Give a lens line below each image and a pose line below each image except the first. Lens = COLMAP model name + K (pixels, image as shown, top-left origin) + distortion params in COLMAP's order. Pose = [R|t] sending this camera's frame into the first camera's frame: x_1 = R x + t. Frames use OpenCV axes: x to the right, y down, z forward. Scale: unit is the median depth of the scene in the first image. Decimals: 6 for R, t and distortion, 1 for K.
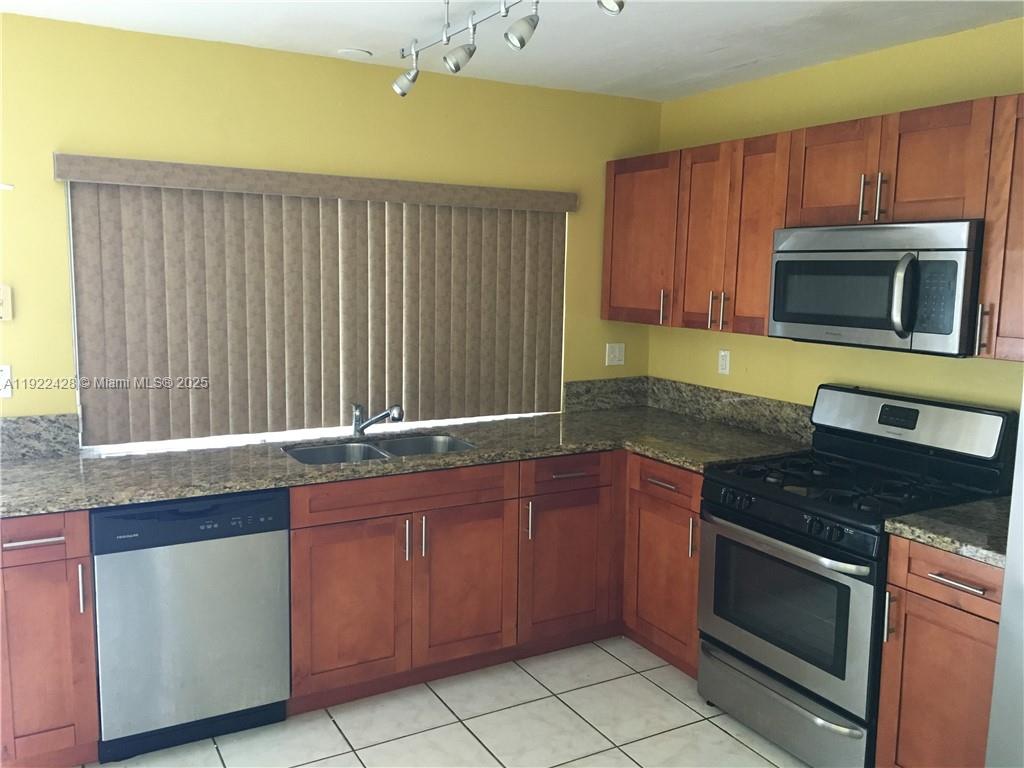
lens RADIAL K [[872.2, 0, 509.8], [0, 872.2, 381.1], [0, 0, 1]] dist [0.043779, -0.016398]
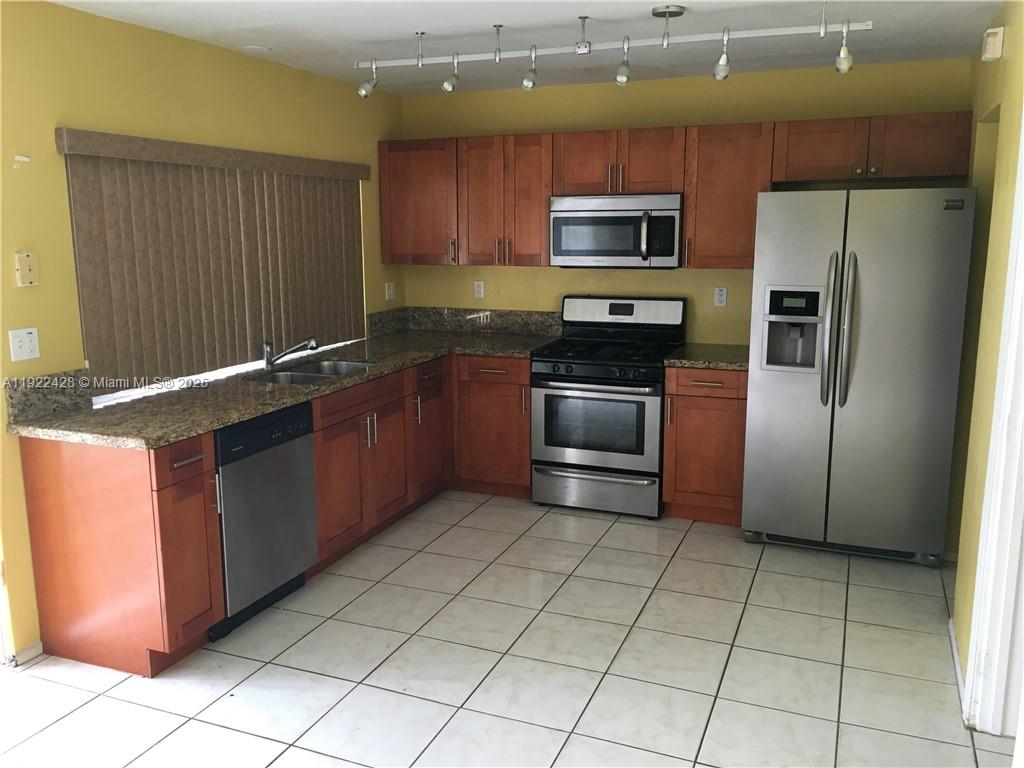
lens RADIAL K [[859.5, 0, 512.0], [0, 859.5, 384.0], [0, 0, 1]] dist [0.027704, -0.011582]
pose [[0.781347, -0.134420, 0.609449, -0.687414], [0.099746, 0.990874, 0.090666, 0.011008], [-0.616074, -0.010051, 0.787624, -0.157995]]
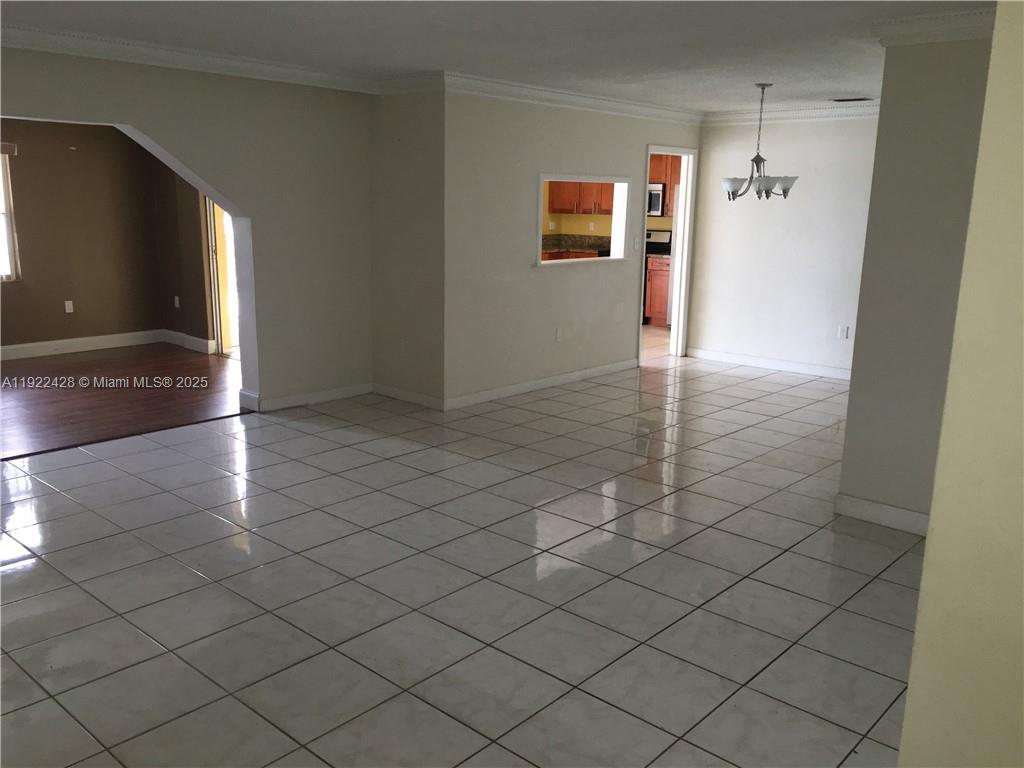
lens RADIAL K [[859.5, 0, 512.0], [0, 859.5, 384.0], [0, 0, 1]] dist [0.027704, -0.011582]
pose [[0.948547, -0.069431, 0.308931, -1.171398], [0.042653, 0.994788, 0.092610, 0.280518], [-0.313751, -0.074668, 0.946565, -2.144928]]
